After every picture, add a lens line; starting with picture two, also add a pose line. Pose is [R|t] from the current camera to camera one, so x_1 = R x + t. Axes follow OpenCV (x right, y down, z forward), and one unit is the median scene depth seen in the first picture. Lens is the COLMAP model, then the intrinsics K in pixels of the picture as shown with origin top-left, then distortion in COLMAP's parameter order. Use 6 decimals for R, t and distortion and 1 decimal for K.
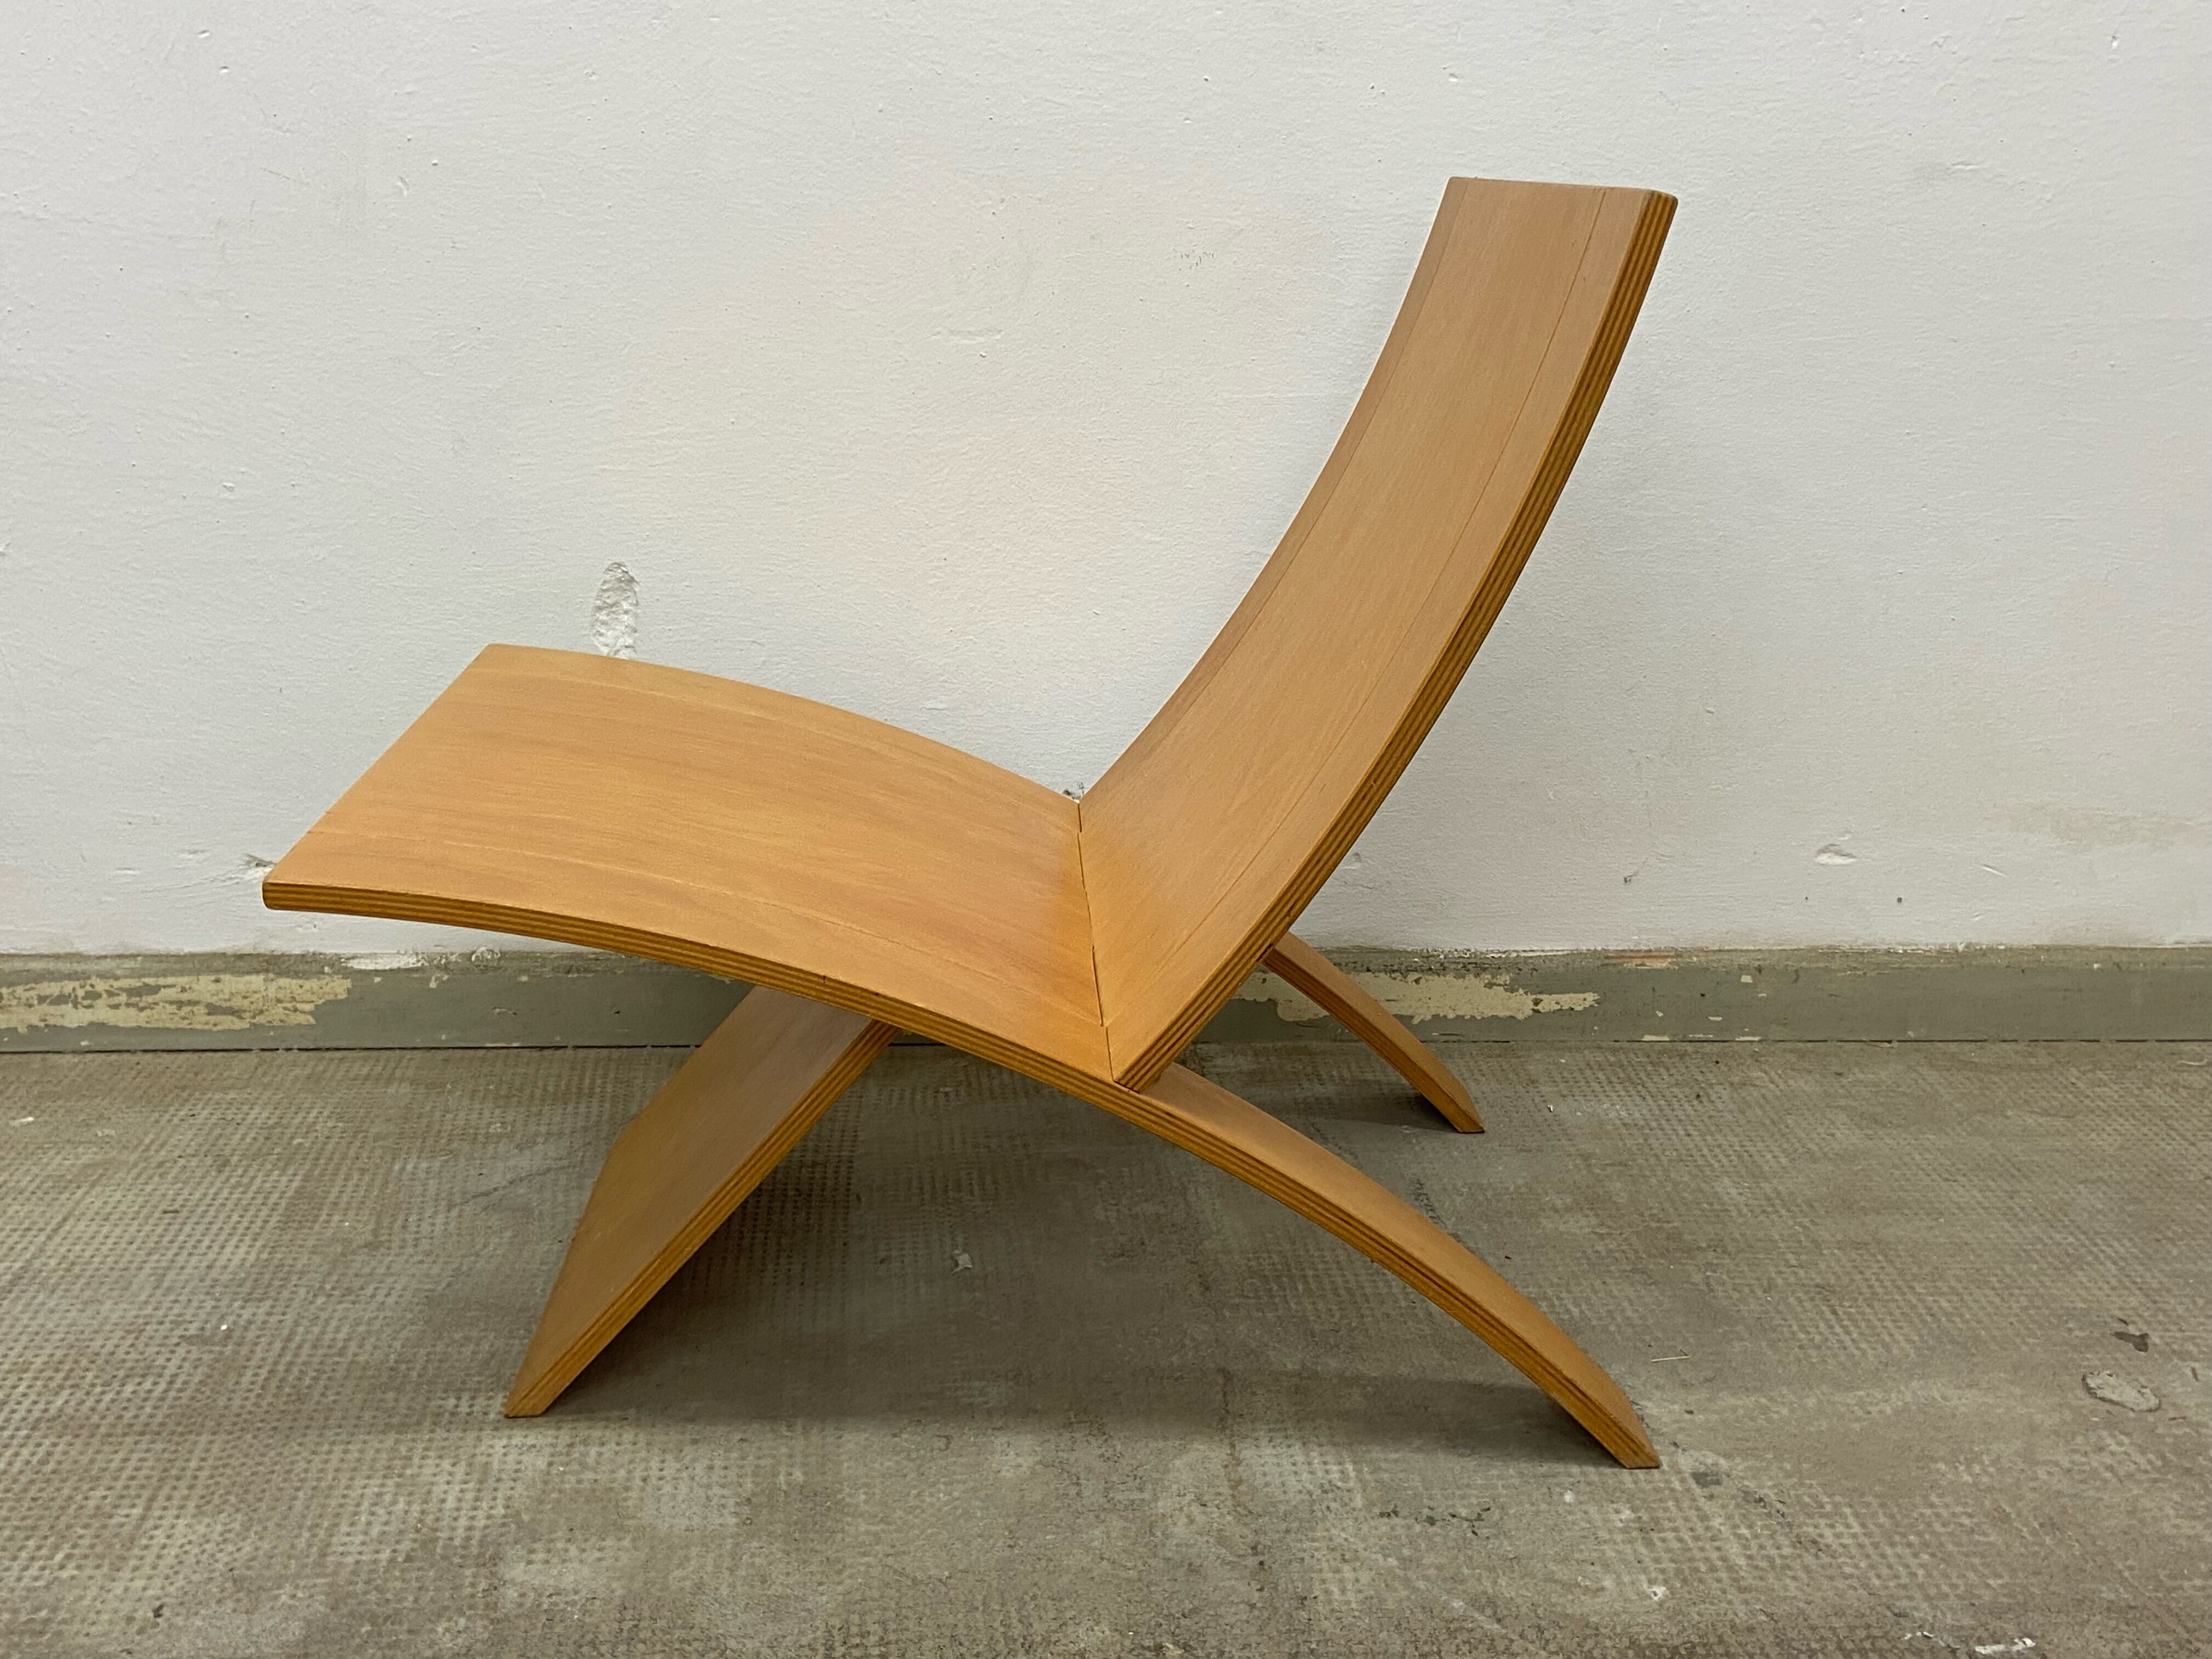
lens RADIAL K [[2312.1, 0, 1129.6], [0, 2312.1, 826.8], [0, 0, 1]] dist [0.074206, 0.000000]
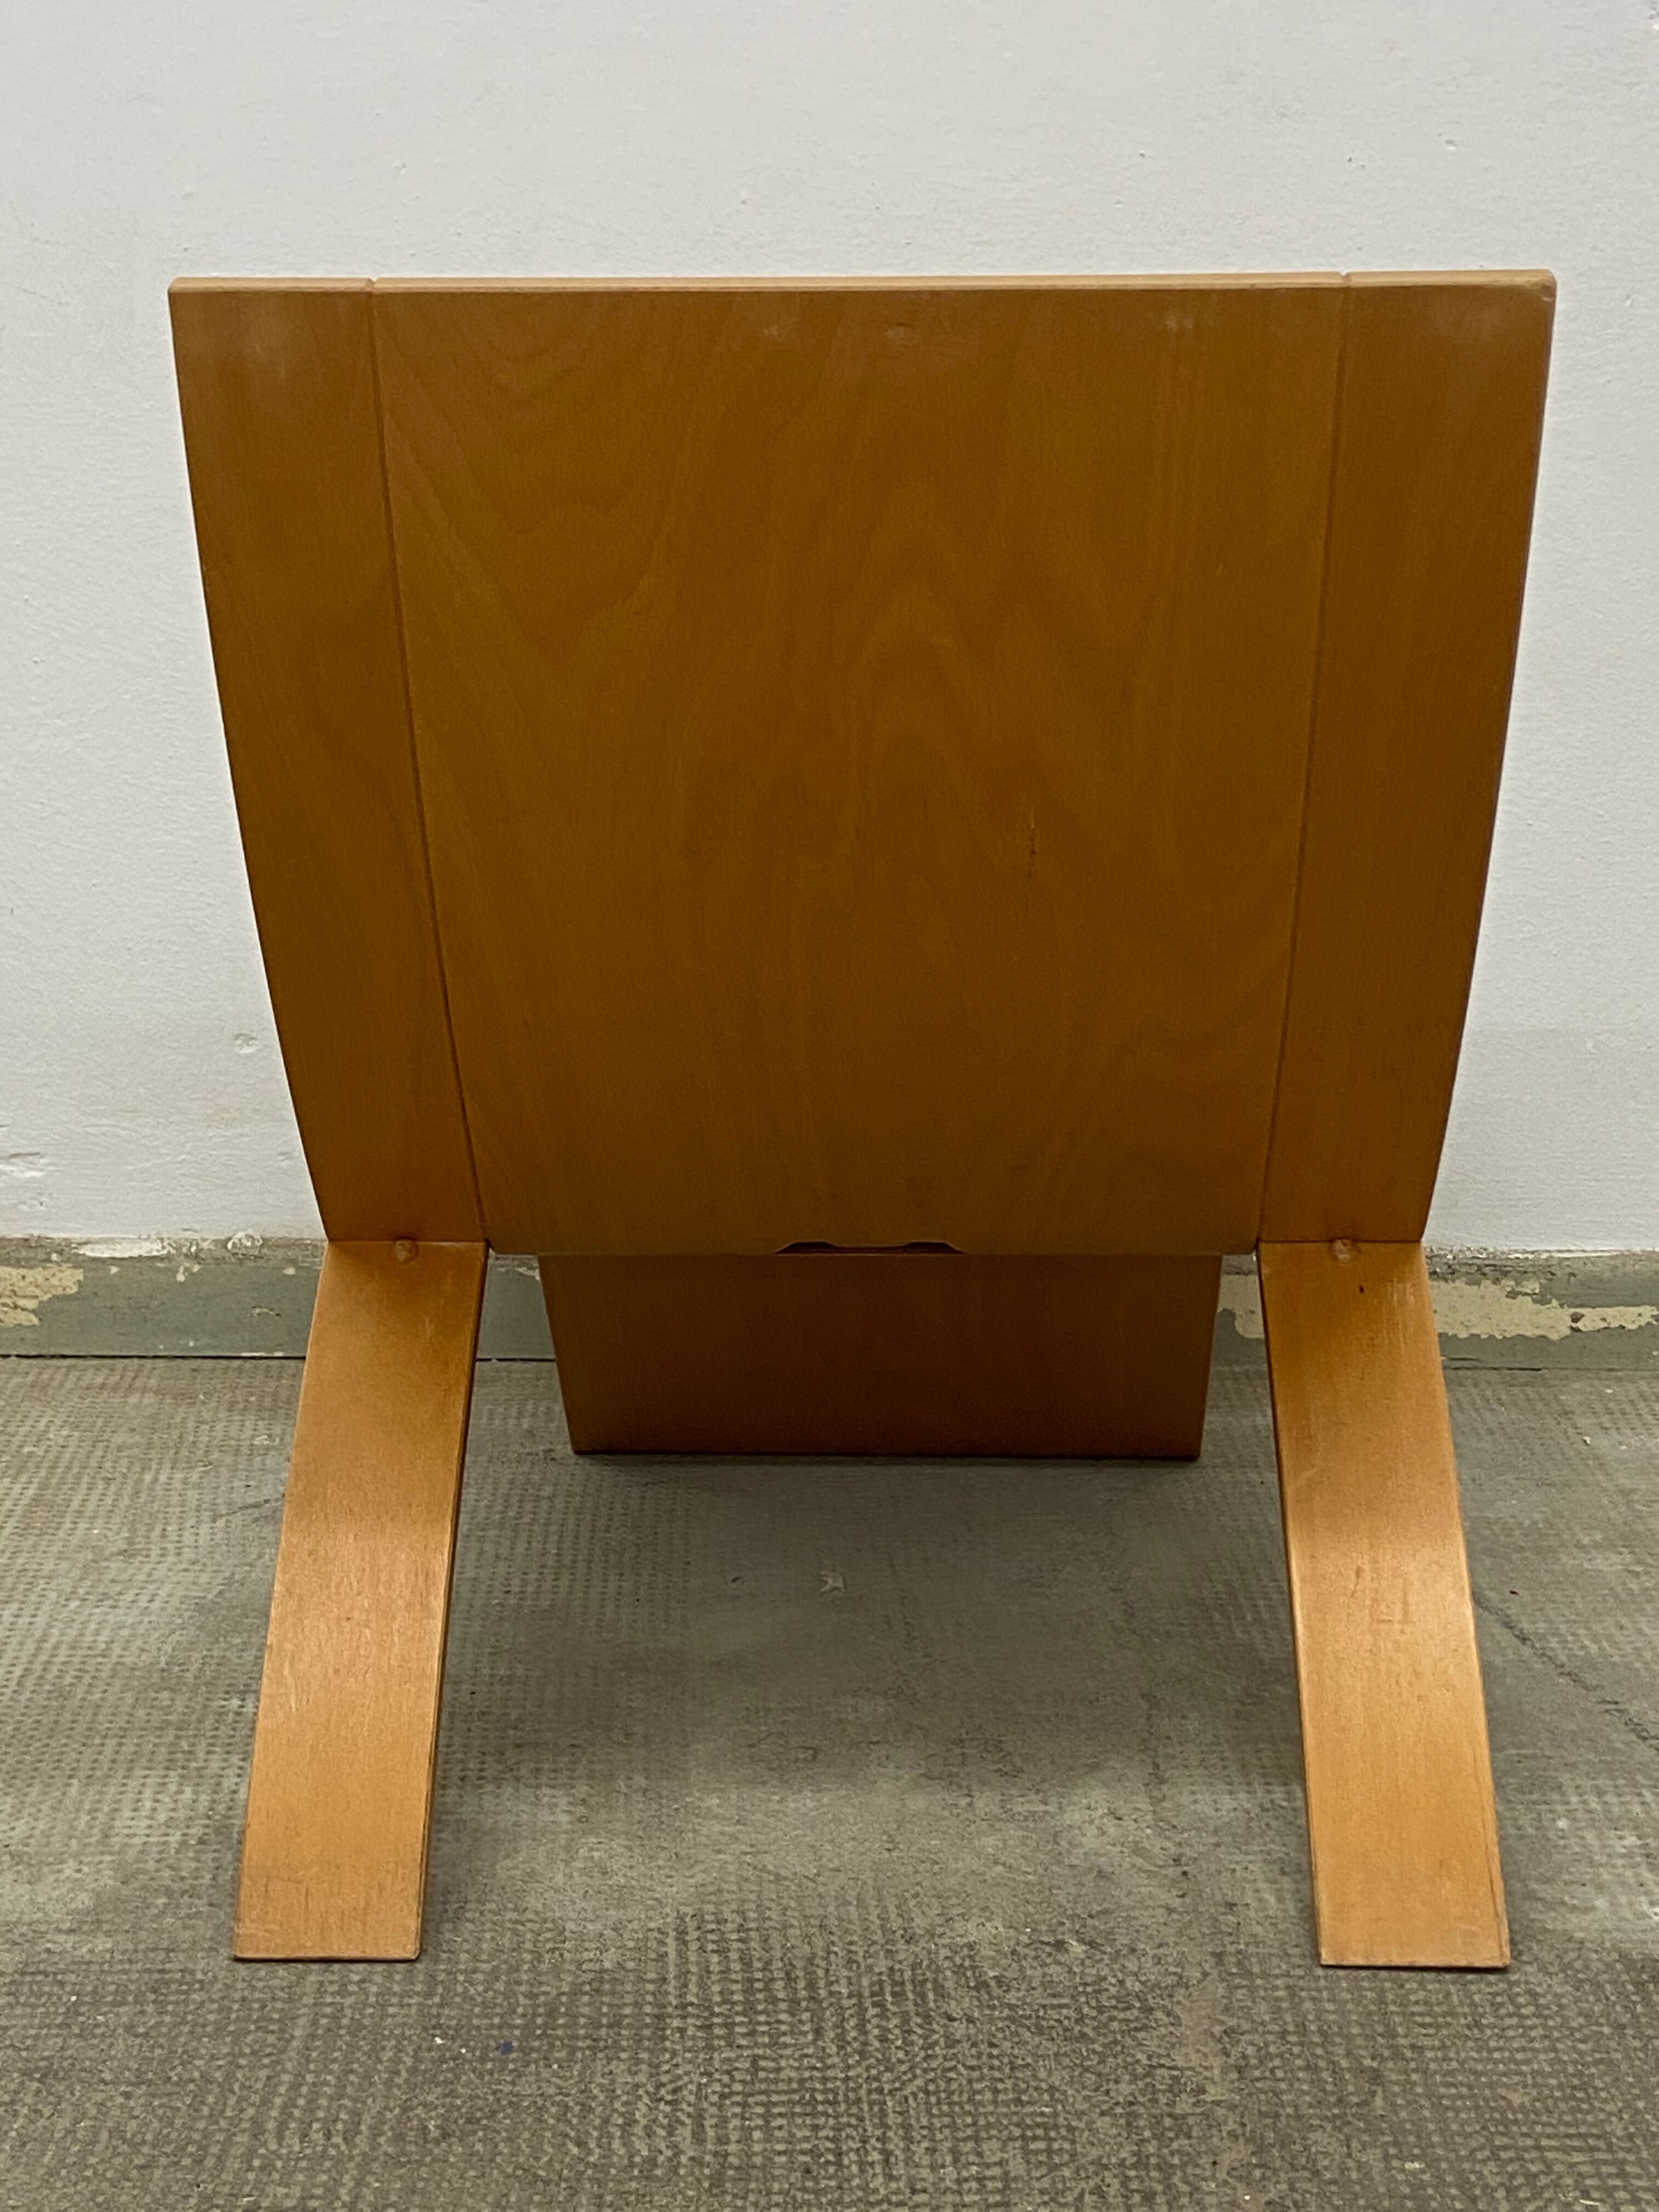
lens RADIAL K [[3587.2, 0, 770.9], [0, 3587.2, 1075.5], [0, 0, 1]] dist [0.102861, 0.000000]
pose [[0.996129, 0.002870, -0.087853, 0.018138], [-0.008352, 0.998035, -0.062102, 0.093482], [0.087502, 0.062596, 0.994196, -0.289432]]
